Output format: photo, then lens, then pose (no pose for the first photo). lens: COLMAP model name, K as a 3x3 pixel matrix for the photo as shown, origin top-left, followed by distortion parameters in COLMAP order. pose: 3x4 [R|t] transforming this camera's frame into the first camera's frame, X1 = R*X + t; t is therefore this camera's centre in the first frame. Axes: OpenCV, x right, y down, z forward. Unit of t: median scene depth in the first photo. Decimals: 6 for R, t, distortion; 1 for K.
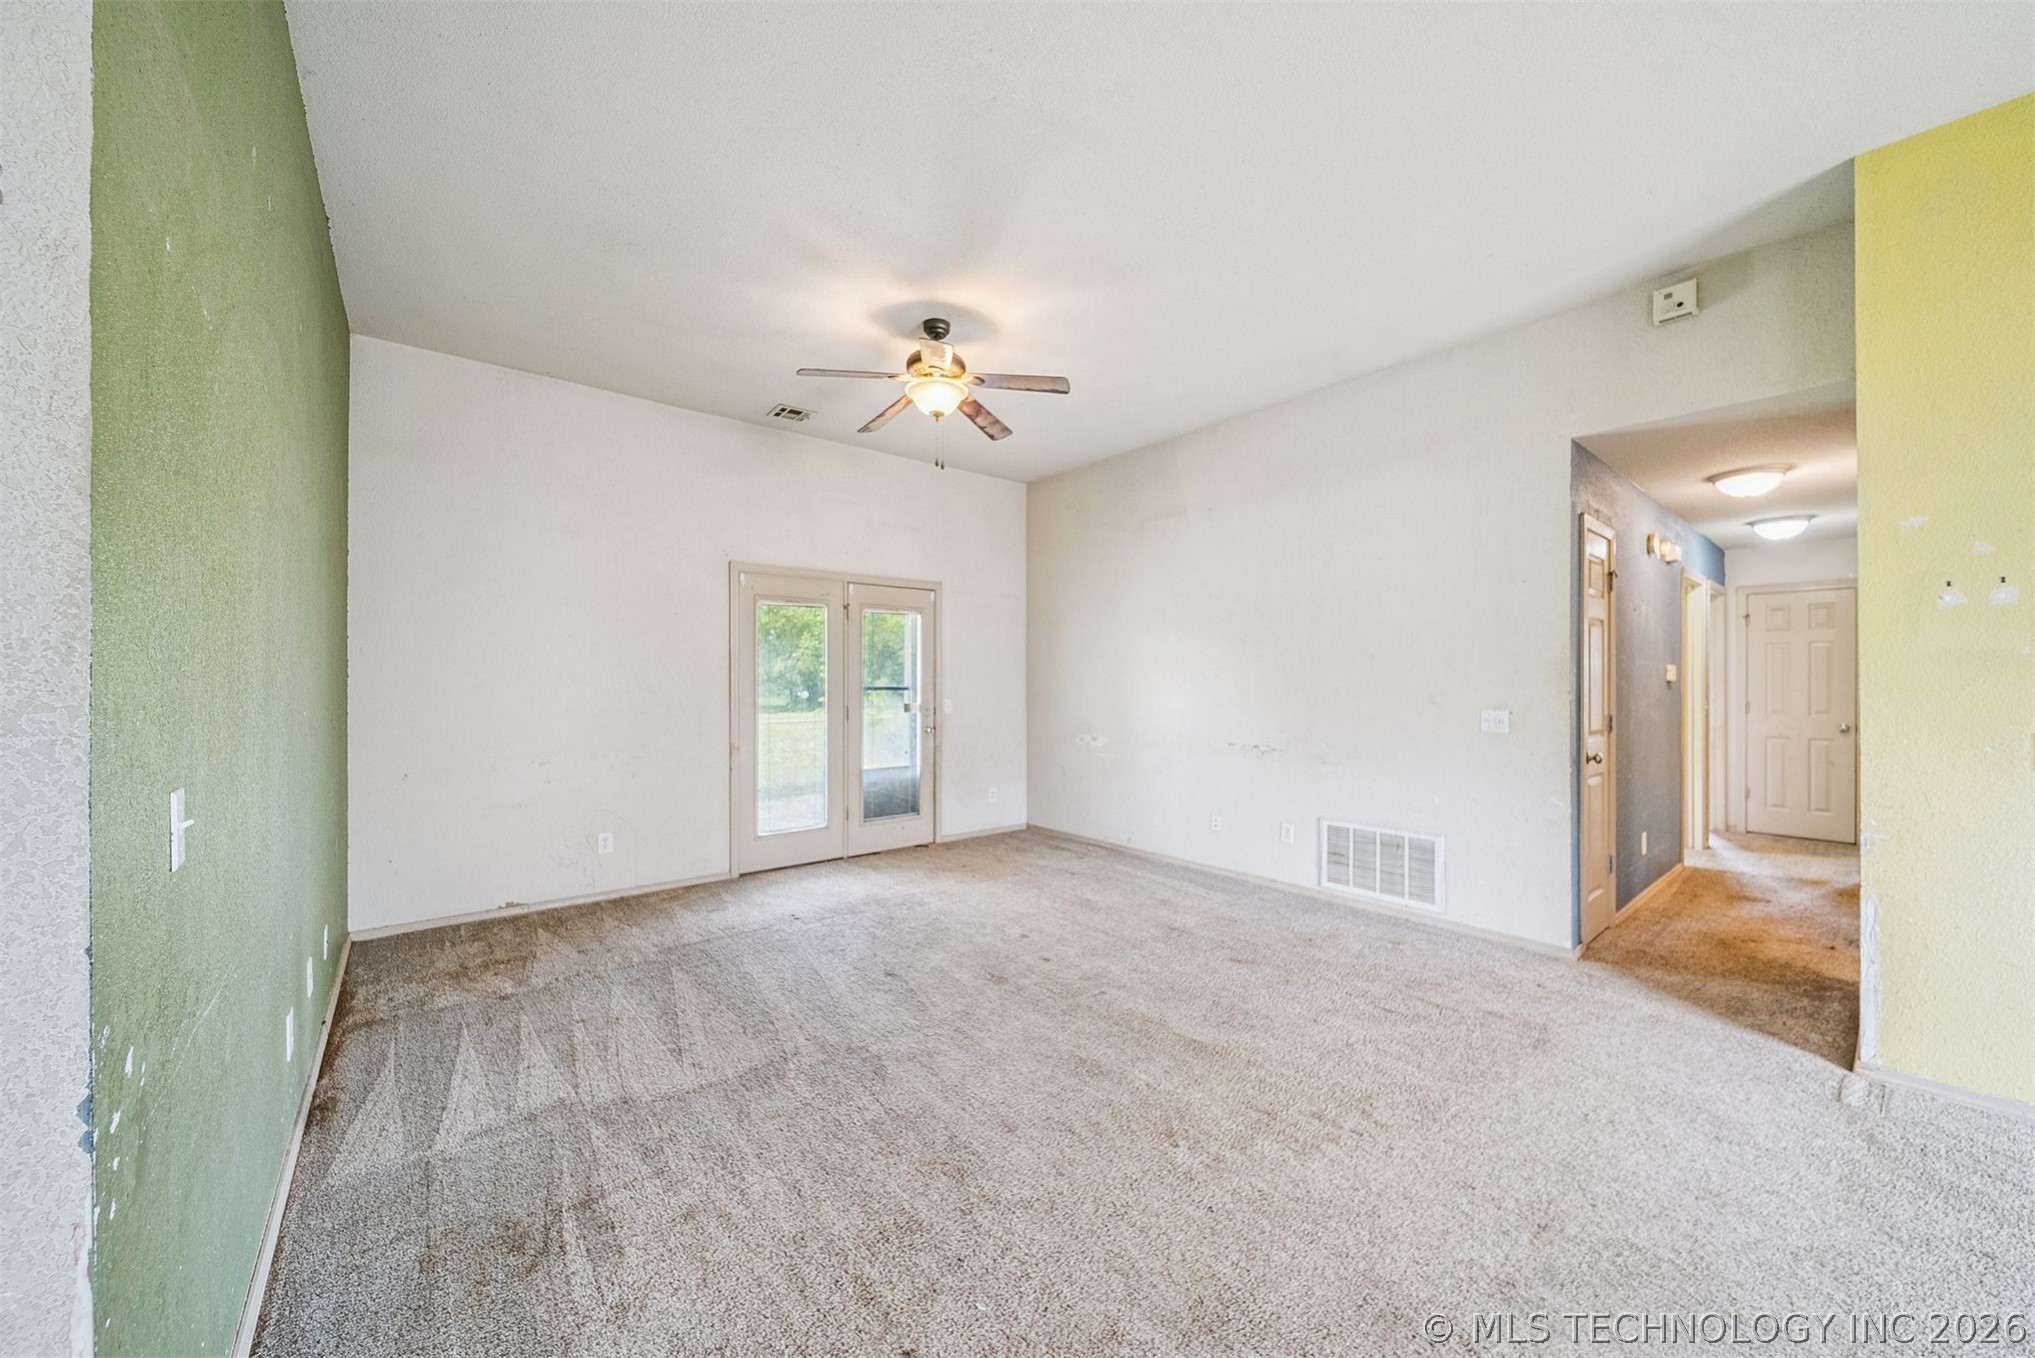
lens RADIAL K [[724.8, 0, 1021.9], [0, 724.8, 678.8], [0, 0, 1]] dist [-0.000931, -0.000396]
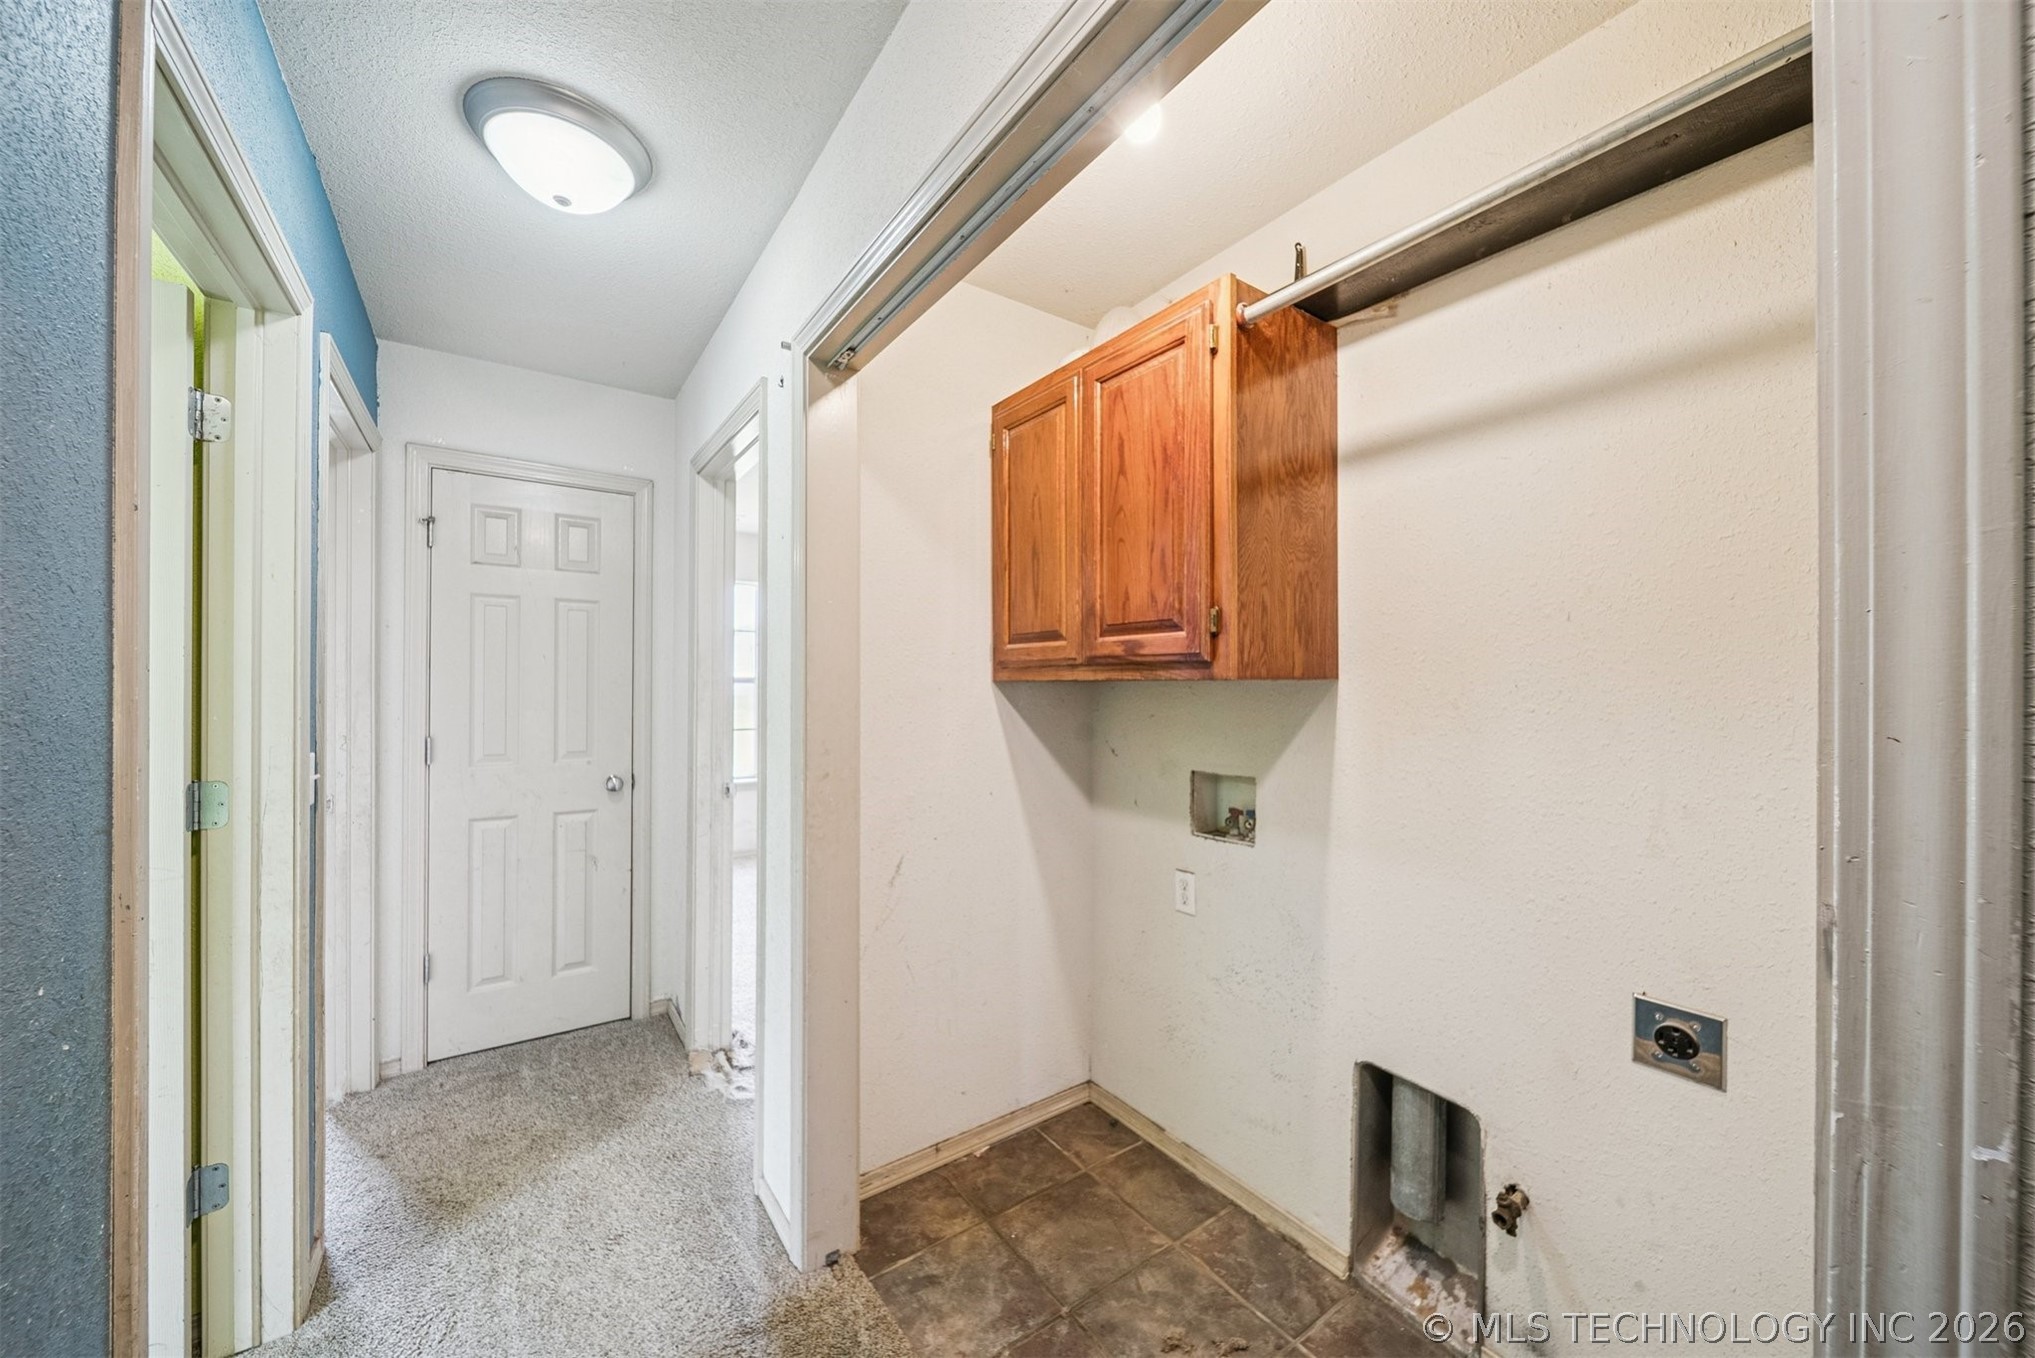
lens RADIAL K [[728.8, 0, 1022.1], [0, 728.8, 692.7], [0, 0, 1]] dist [-0.002147, -0.000538]
pose [[0.075950, 0.000049, 0.997112, 0.633342], [-0.009361, 0.999956, 0.000663, 0.006399], [-0.997068, -0.009384, 0.075947, 0.649707]]
